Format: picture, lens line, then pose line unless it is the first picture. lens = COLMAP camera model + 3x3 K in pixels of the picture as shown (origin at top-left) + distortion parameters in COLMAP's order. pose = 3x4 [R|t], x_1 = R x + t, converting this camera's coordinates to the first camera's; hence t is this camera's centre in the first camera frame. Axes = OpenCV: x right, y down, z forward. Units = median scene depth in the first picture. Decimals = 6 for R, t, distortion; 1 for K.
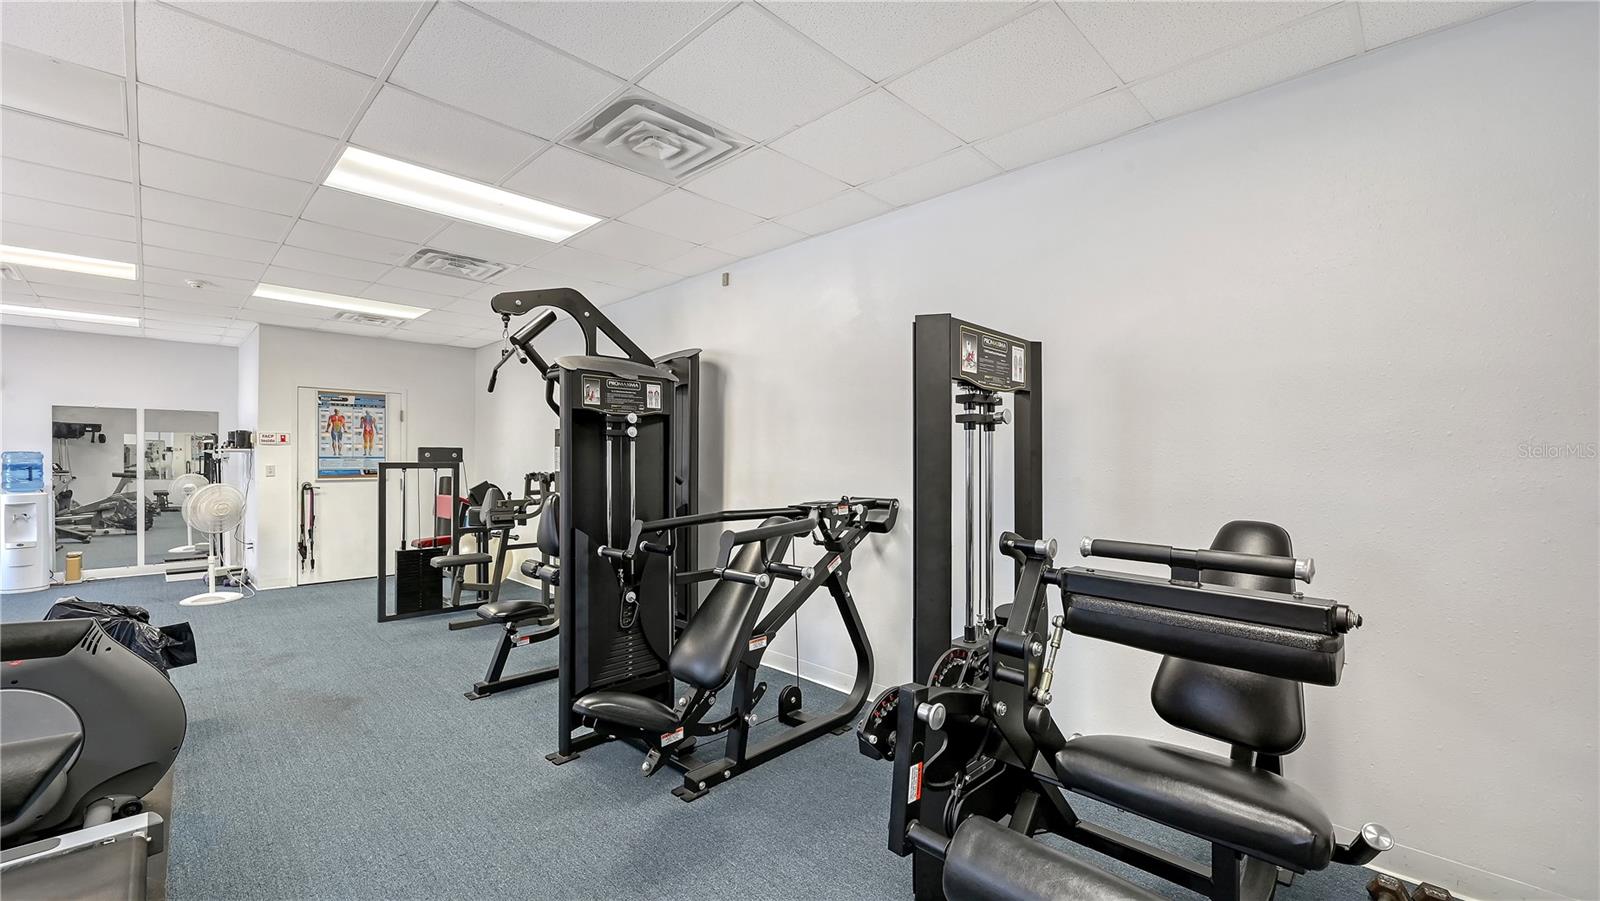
lens RADIAL K [[652.9, 0, 818.9], [0, 652.9, 462.1], [0, 0, 1]] dist [0.003857, 0.000021]
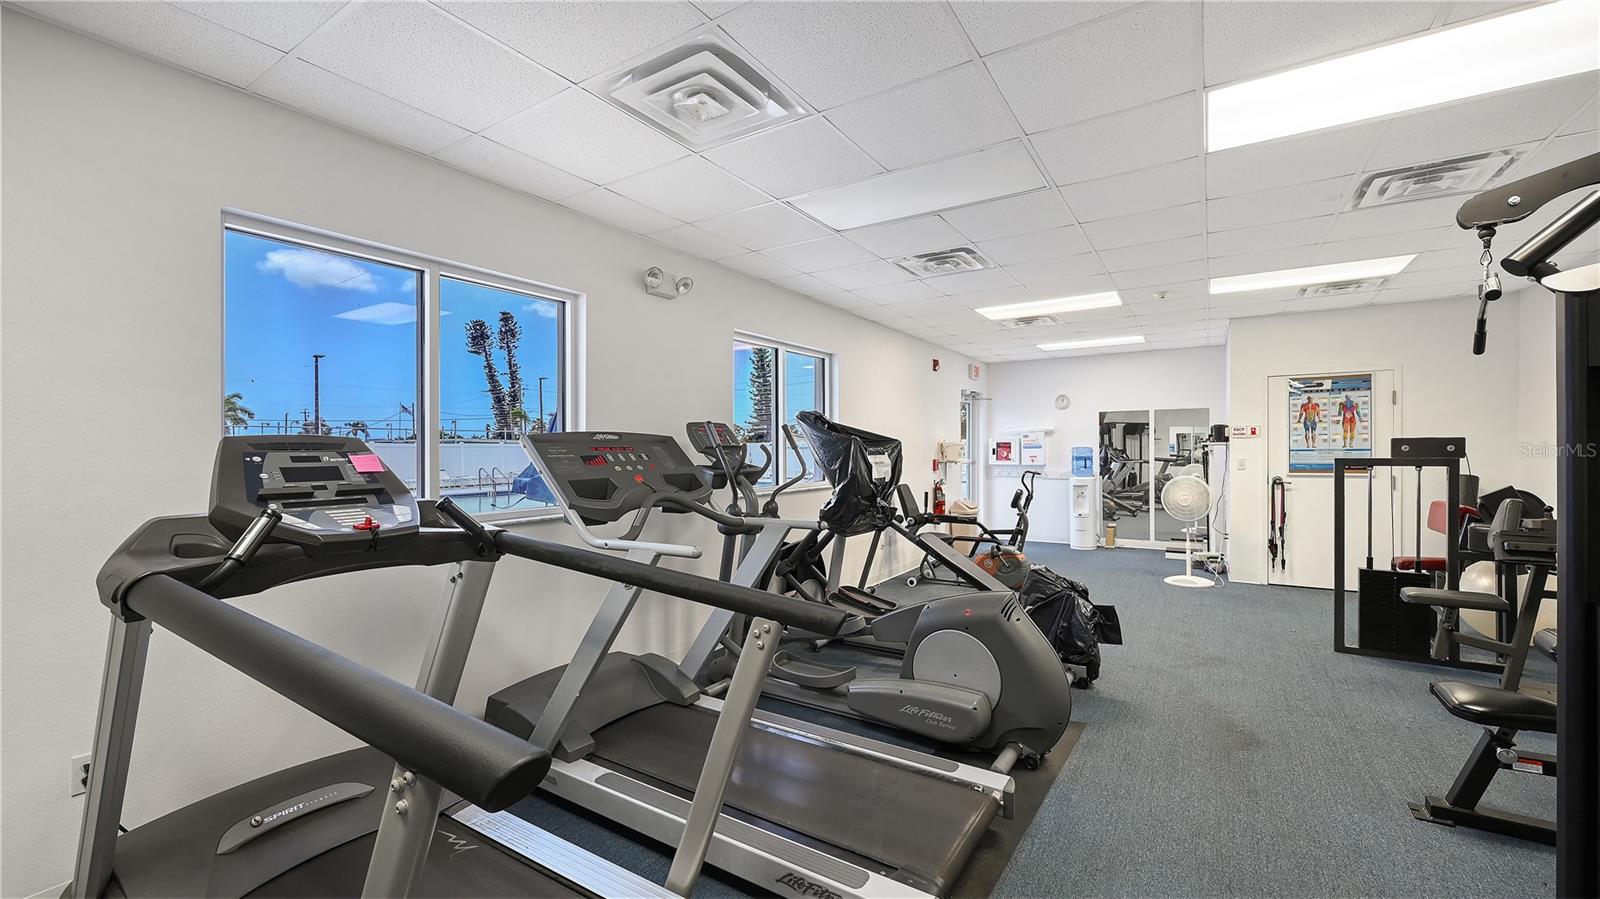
lens RADIAL K [[652.9, 0, 786.9], [0, 652.9, 450.3], [0, 0, 1]] dist [0.003857, 0.000021]
pose [[0.197946, -0.002761, -0.980209, 0.001240], [0.004150, 0.999989, -0.001979, -0.008570], [0.980204, -0.003676, 0.197956, 0.129652]]
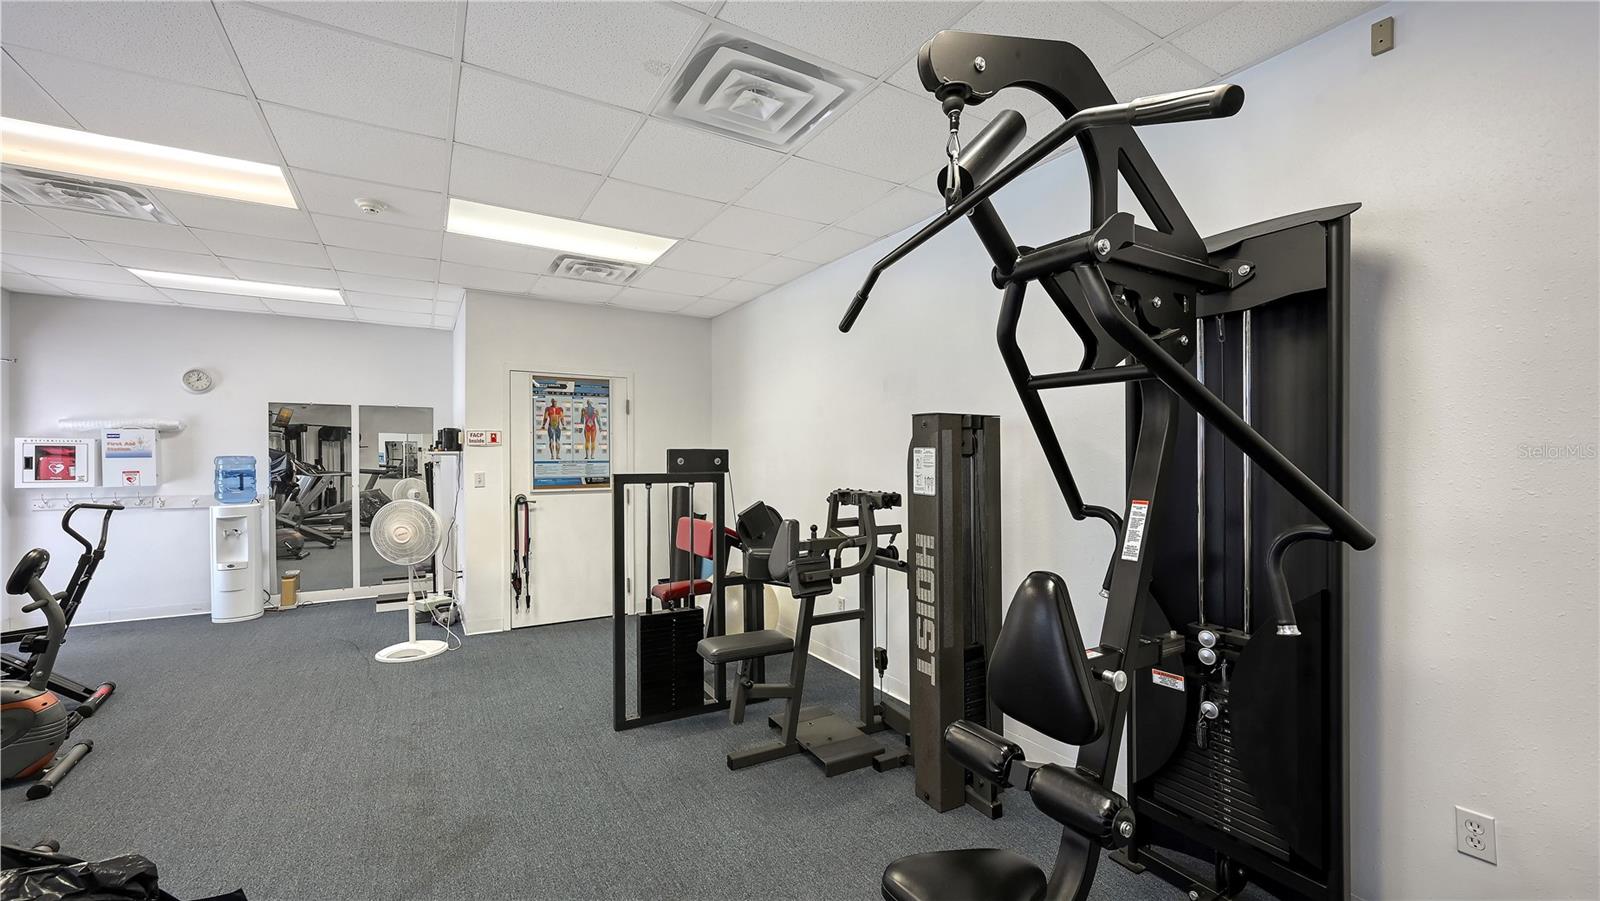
lens RADIAL K [[652.9, 0, 822.9], [0, 652.9, 466.0], [0, 0, 1]] dist [0.003857, 0.000021]
pose [[0.970666, 0.001507, -0.240428, -0.271673], [0.001097, 0.999942, 0.010696, -0.011103], [0.240431, -0.010646, 0.970608, 0.364689]]
